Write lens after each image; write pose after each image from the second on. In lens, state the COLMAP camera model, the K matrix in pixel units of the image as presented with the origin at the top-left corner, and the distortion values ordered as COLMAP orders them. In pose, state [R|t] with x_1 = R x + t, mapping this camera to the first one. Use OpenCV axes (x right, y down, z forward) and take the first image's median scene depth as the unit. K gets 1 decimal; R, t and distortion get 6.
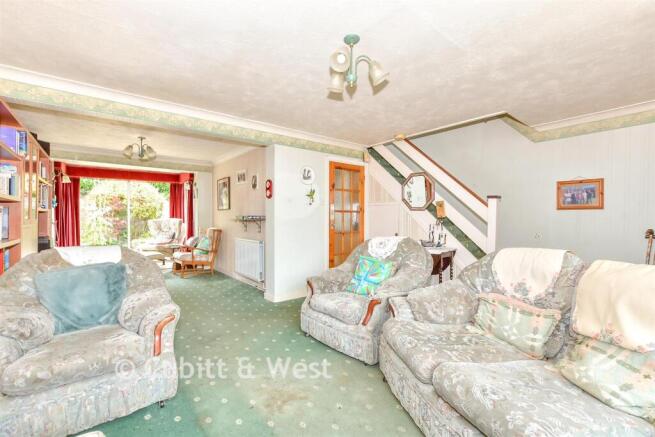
lens RADIAL K [[280.3, 0, 327.5], [0, 280.3, 218.5], [0, 0, 1]] dist [-0.000326, -0.000078]
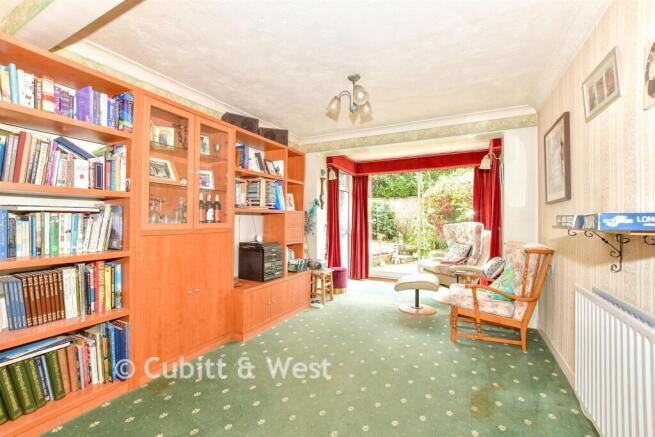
lens RADIAL K [[280.3, 0, 327.5], [0, 280.3, 218.5], [0, 0, 1]] dist [-0.000326, -0.000078]
pose [[0.389118, -0.003507, -0.921181, -0.120595], [-0.007107, 0.999952, -0.006809, -0.001782], [0.921161, 0.009196, 0.389074, 0.514756]]
